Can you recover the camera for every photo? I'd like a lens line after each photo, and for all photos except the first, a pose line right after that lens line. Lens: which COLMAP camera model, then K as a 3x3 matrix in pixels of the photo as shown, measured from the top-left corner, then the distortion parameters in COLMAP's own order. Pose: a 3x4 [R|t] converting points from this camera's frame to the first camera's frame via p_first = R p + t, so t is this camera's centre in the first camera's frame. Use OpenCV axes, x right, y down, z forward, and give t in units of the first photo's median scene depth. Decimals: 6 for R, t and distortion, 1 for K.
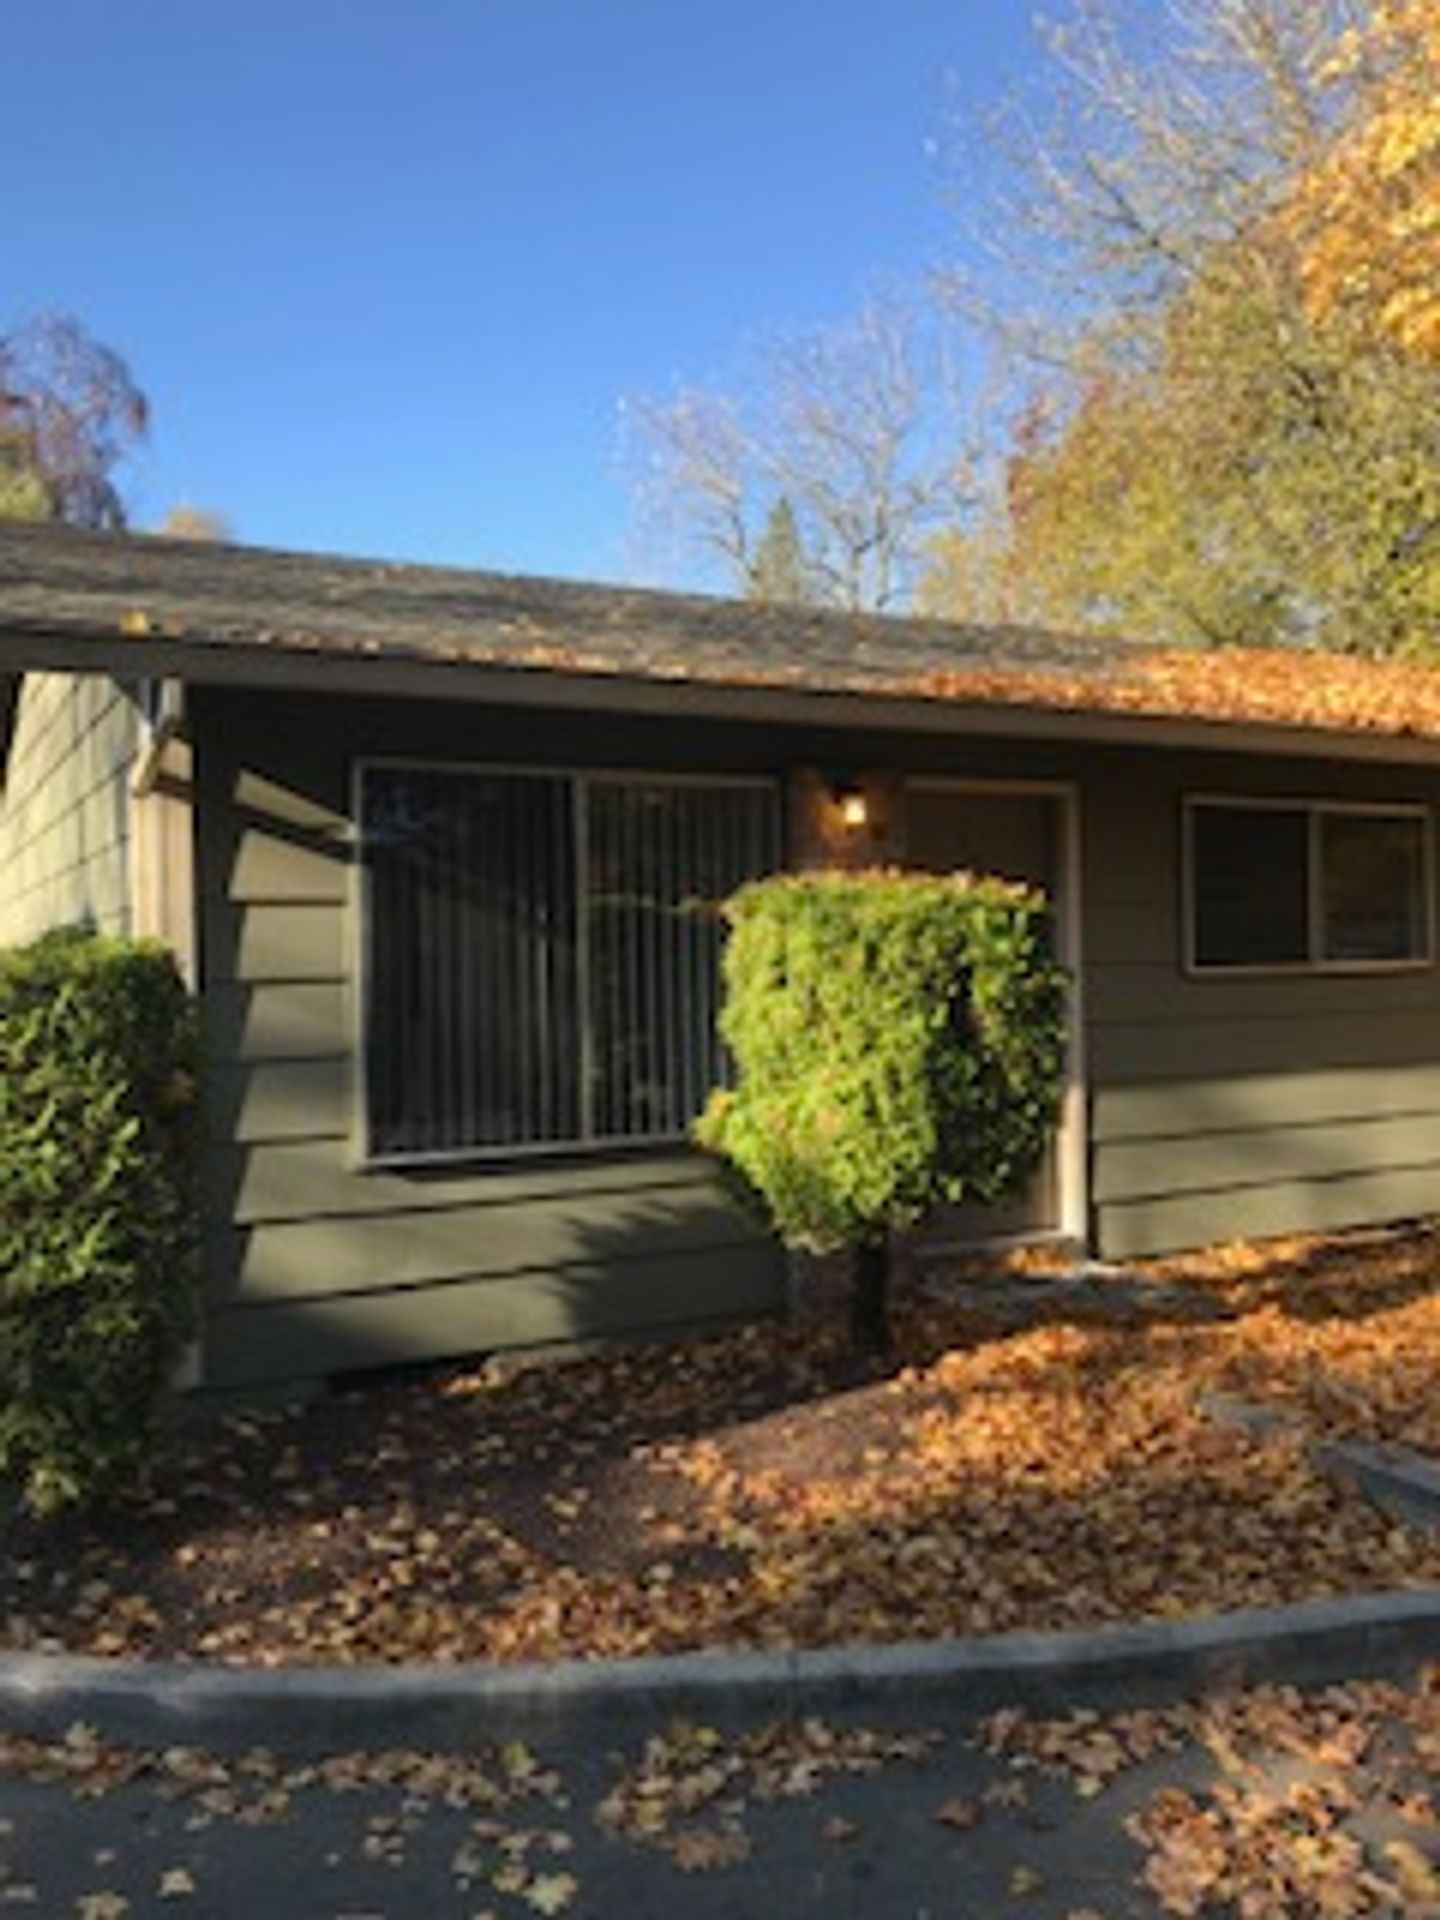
lens RADIAL K [[1590.0, 0, 809.0], [0, 1590.0, 914.5], [0, 0, 1]] dist [0.035241, -0.001907]
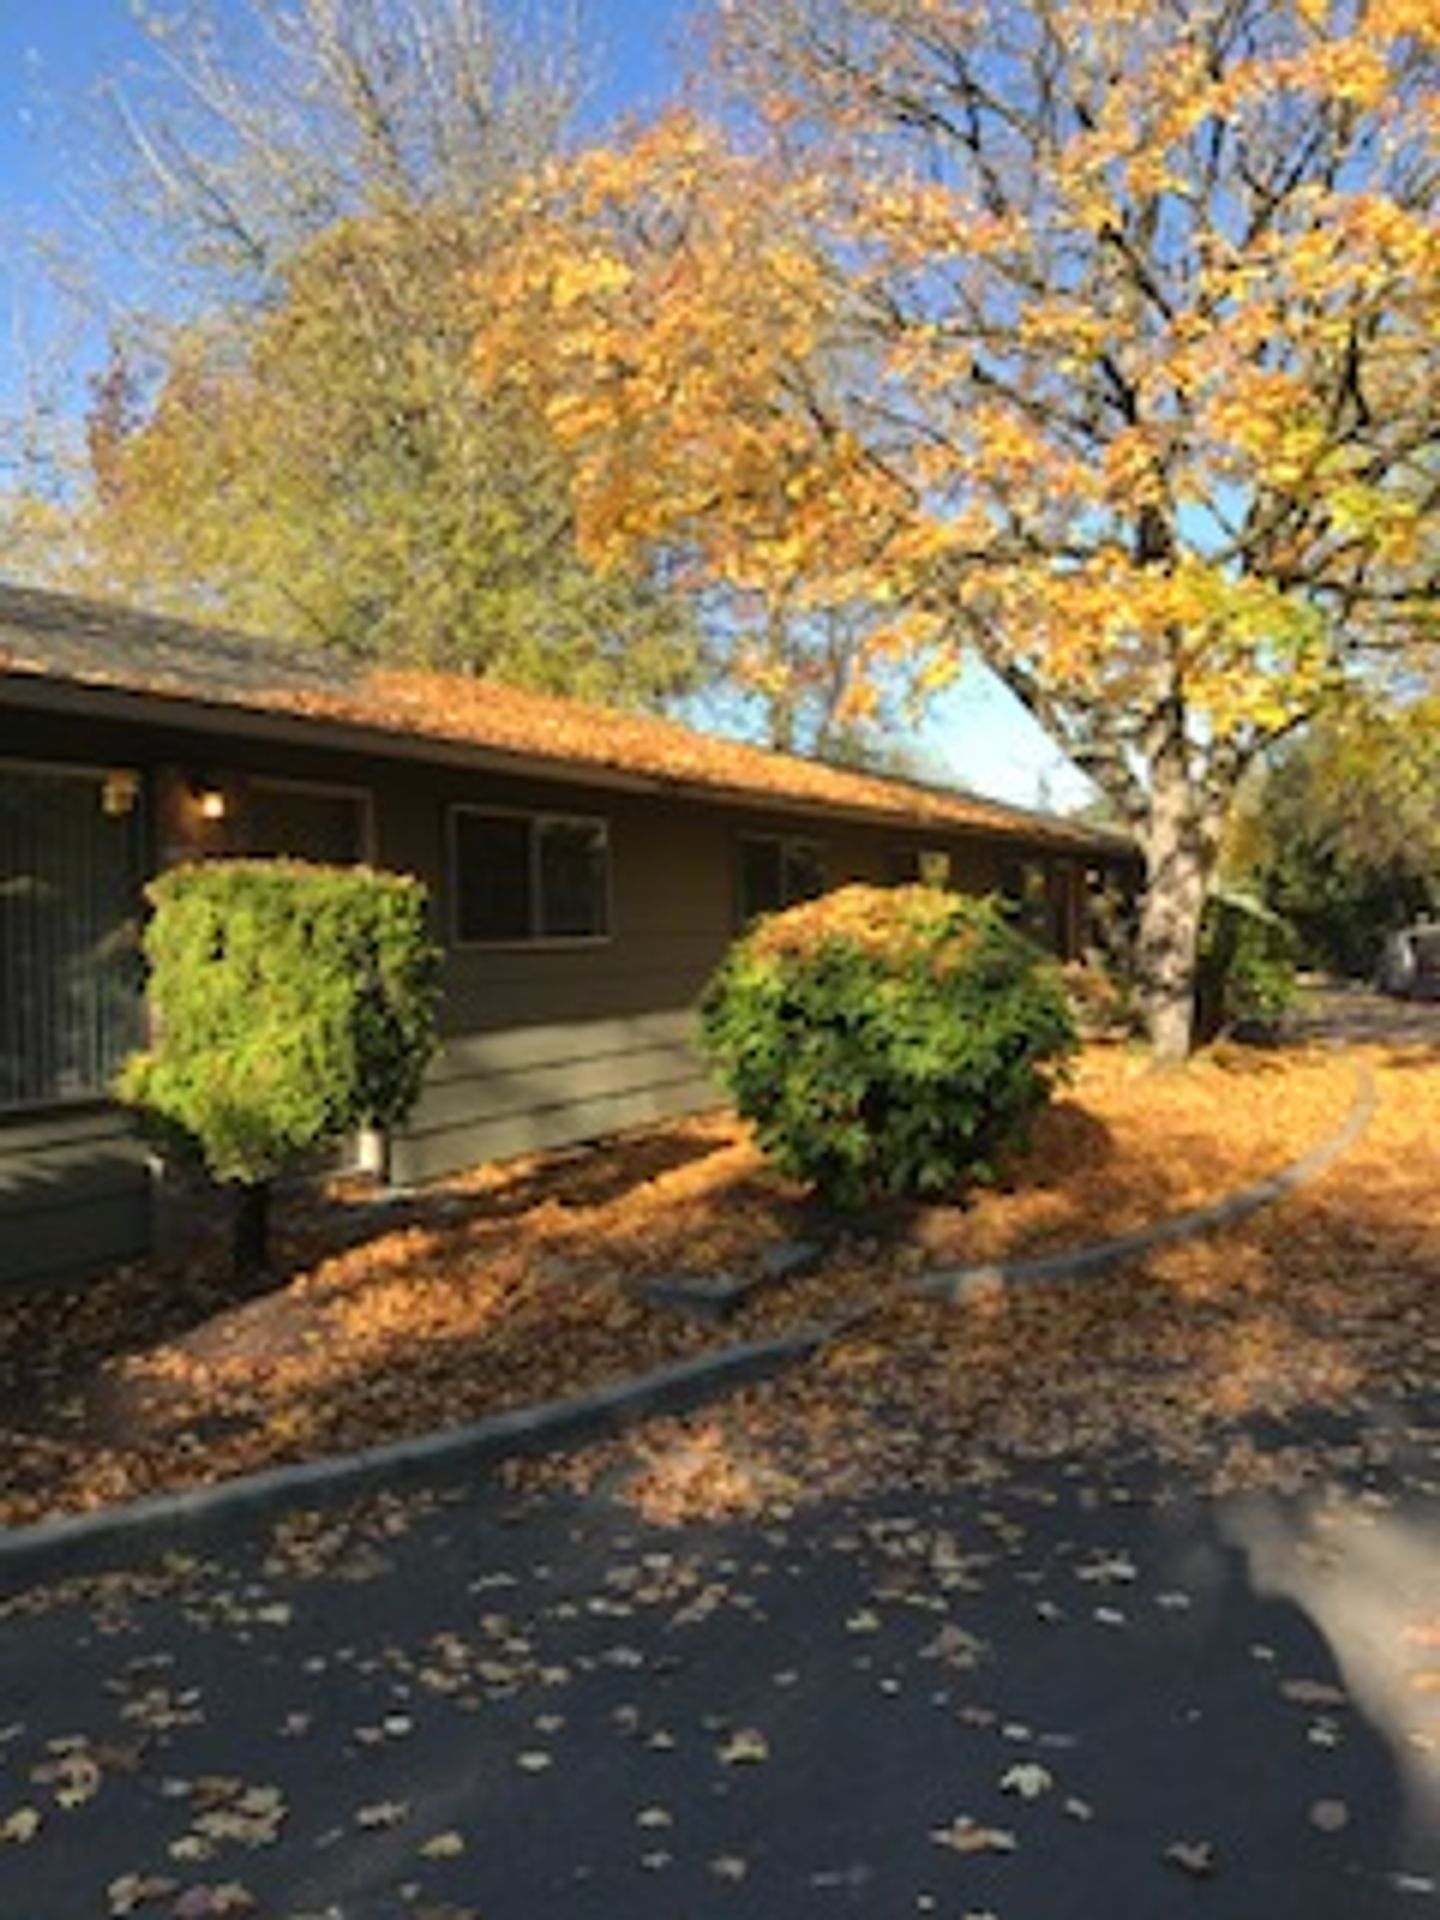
lens RADIAL K [[1590.0, 0, 809.0], [0, 1590.0, 914.5], [0, 0, 1]] dist [0.035241, -0.001907]
pose [[0.814422, 0.008215, 0.580215, -0.353628], [-0.014419, 0.999878, 0.006083, -0.001129], [-0.580094, -0.013321, 0.814440, -0.219989]]
